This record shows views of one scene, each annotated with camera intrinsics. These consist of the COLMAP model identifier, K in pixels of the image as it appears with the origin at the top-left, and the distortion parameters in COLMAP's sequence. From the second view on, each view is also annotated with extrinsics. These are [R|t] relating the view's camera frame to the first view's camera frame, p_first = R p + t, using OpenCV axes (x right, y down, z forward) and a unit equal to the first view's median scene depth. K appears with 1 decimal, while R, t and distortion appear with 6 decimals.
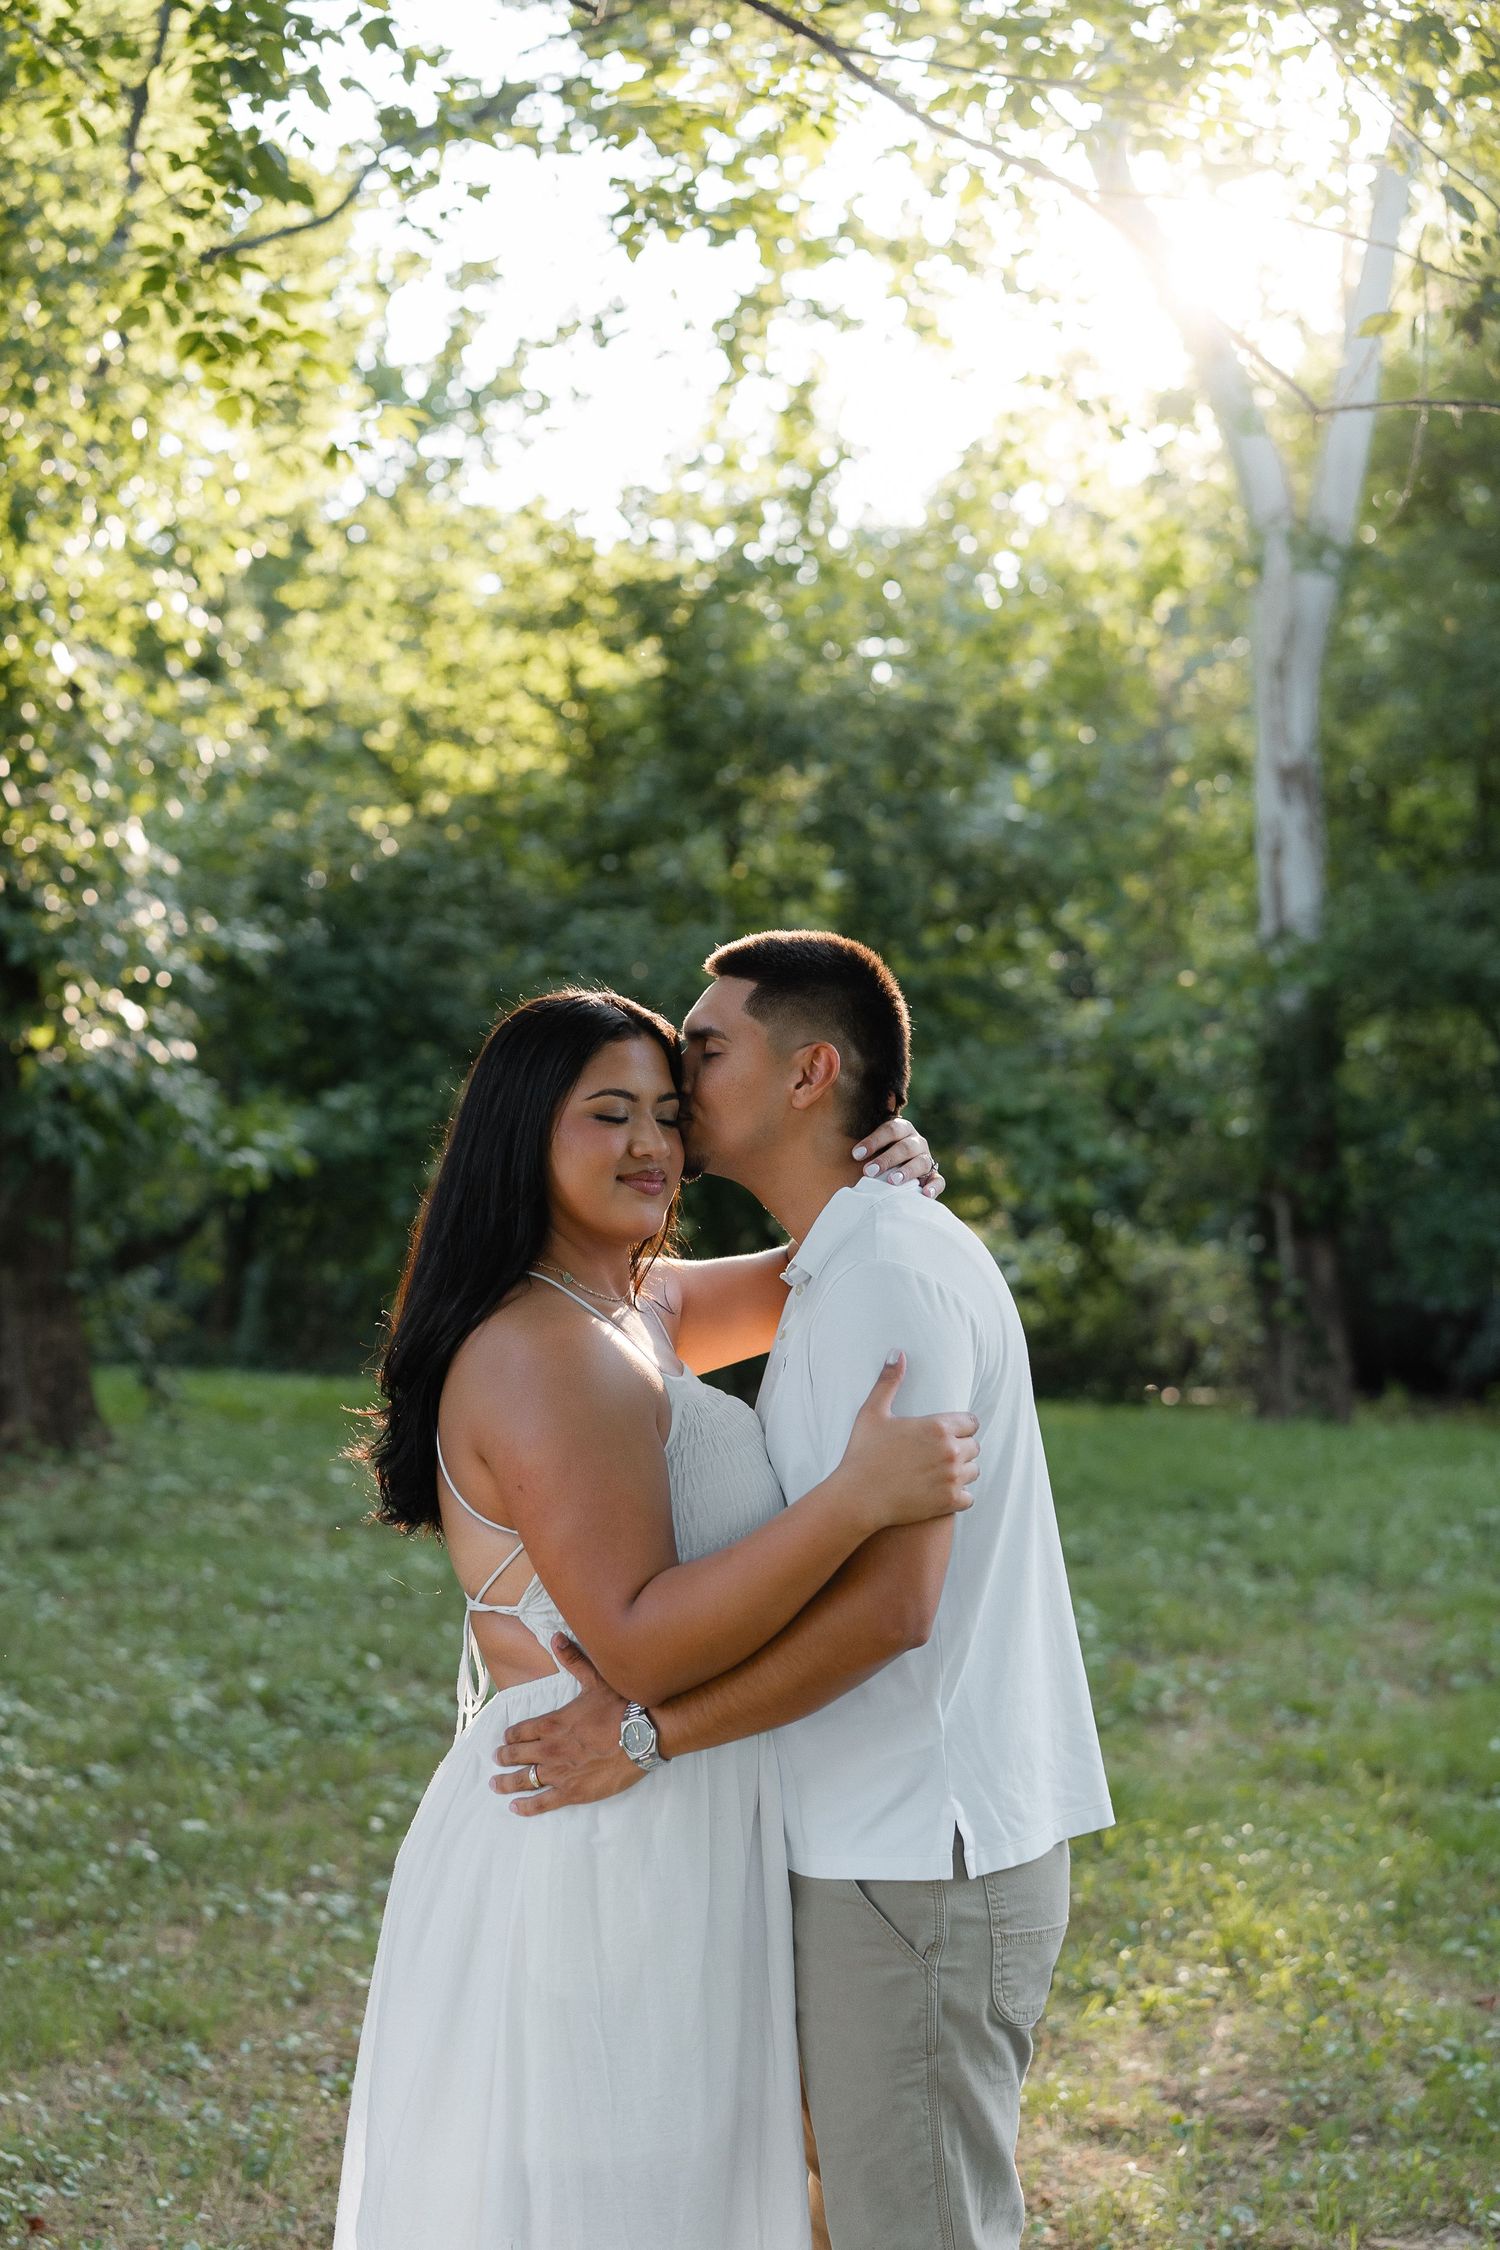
lens RADIAL K [[3124.8, 0, 750.0], [0, 3124.8, 1125.0], [0, 0, 1]] dist [0.042768, -0.027280]
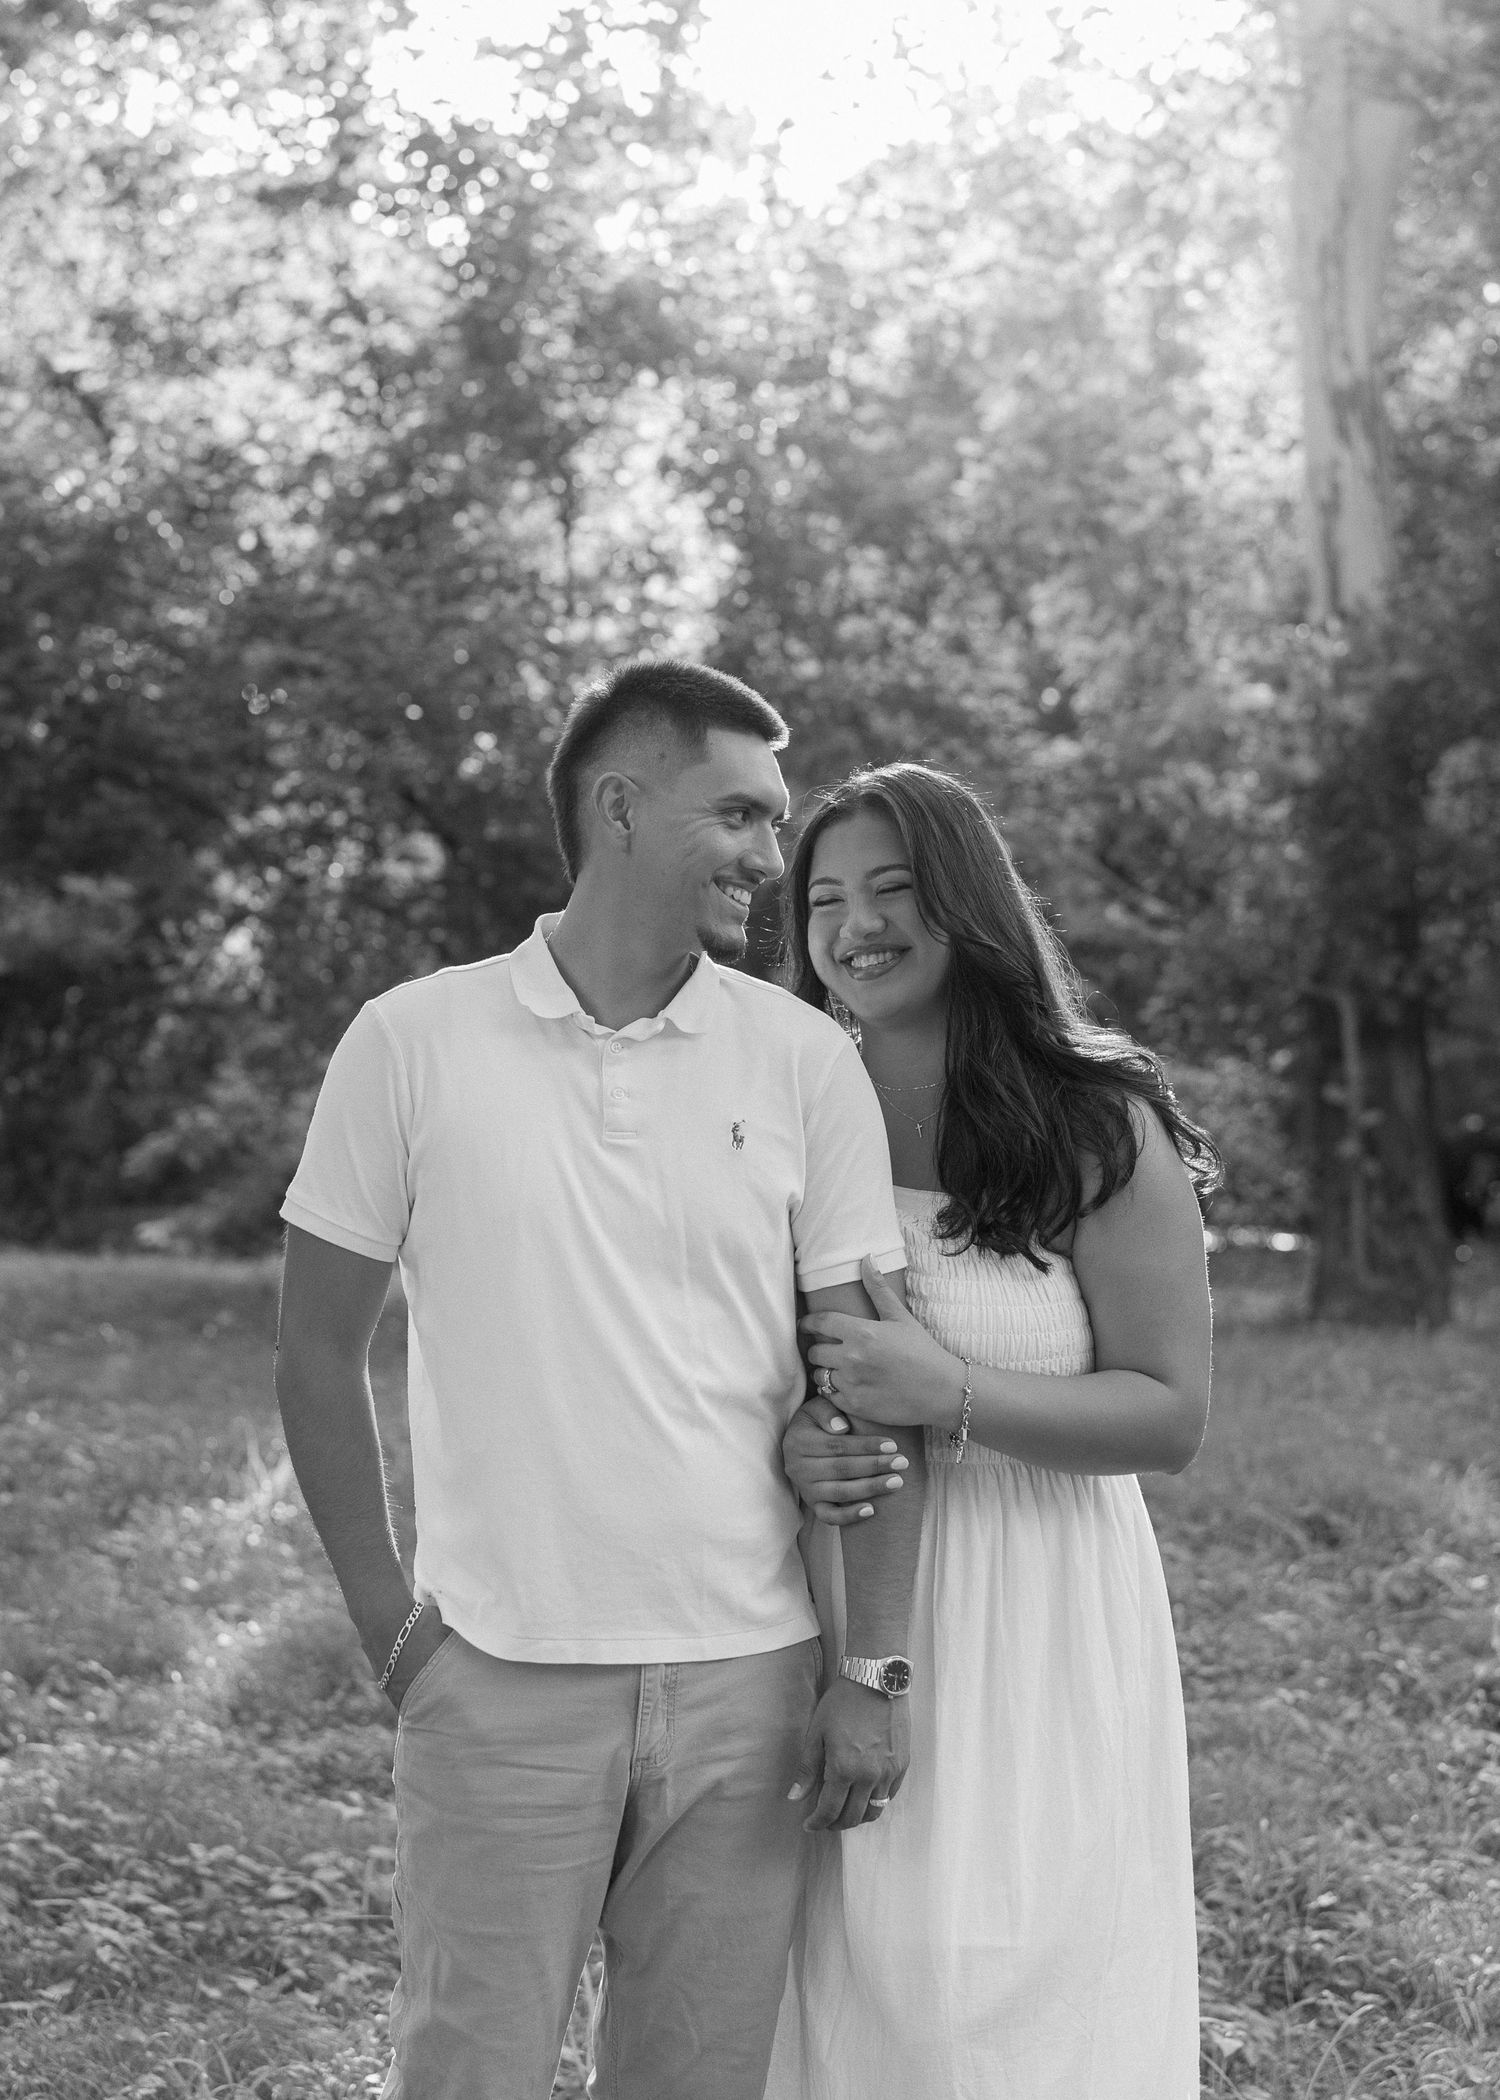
lens RADIAL K [[3049.8, 0, 630.5], [0, 3049.8, 1049.2], [0, 0, 1]] dist [-0.007146, 0.033527]
pose [[0.999933, -0.010525, -0.004915, 0.010915], [0.010644, 0.999634, 0.024873, 0.017192], [0.004651, -0.024923, 0.999679, 0.307535]]
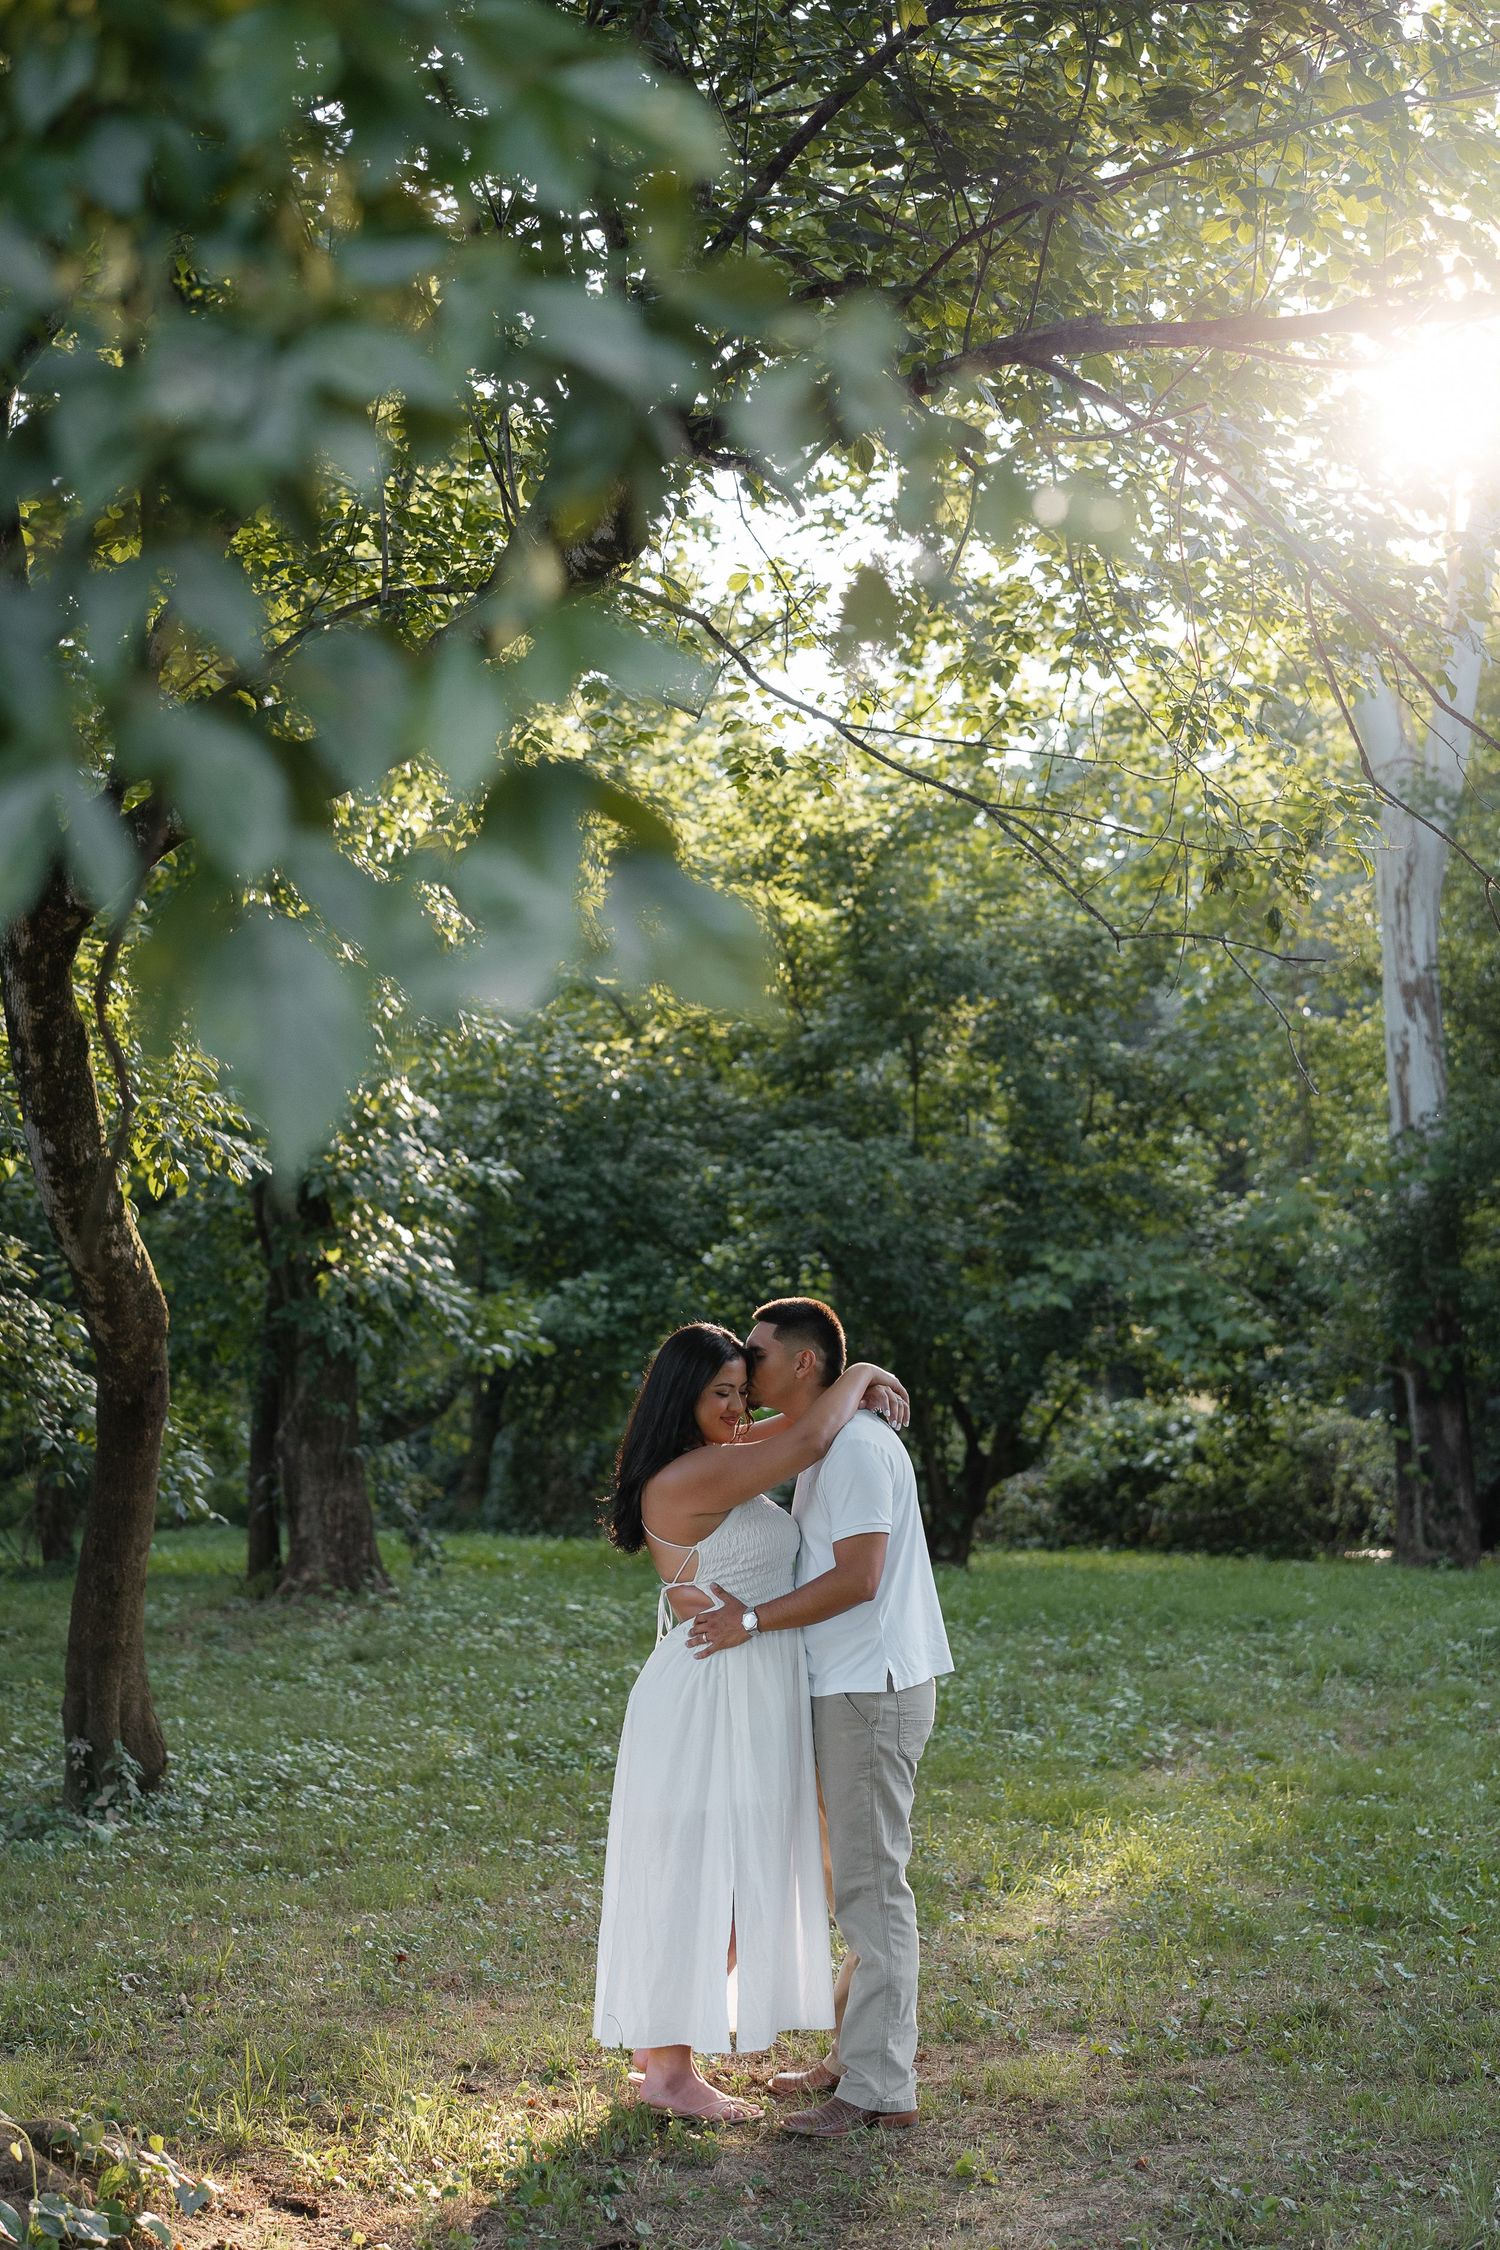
lens RADIAL K [[3255.0, 0, 750.0], [0, 3255.0, 1125.0], [0, 0, 1]] dist [0.022614, 0.008841]
pose [[0.996761, -0.015588, -0.078894, 0.027415], [0.011710, 0.998711, -0.049382, -0.009182], [0.079562, 0.048298, 0.995659, -0.183393]]
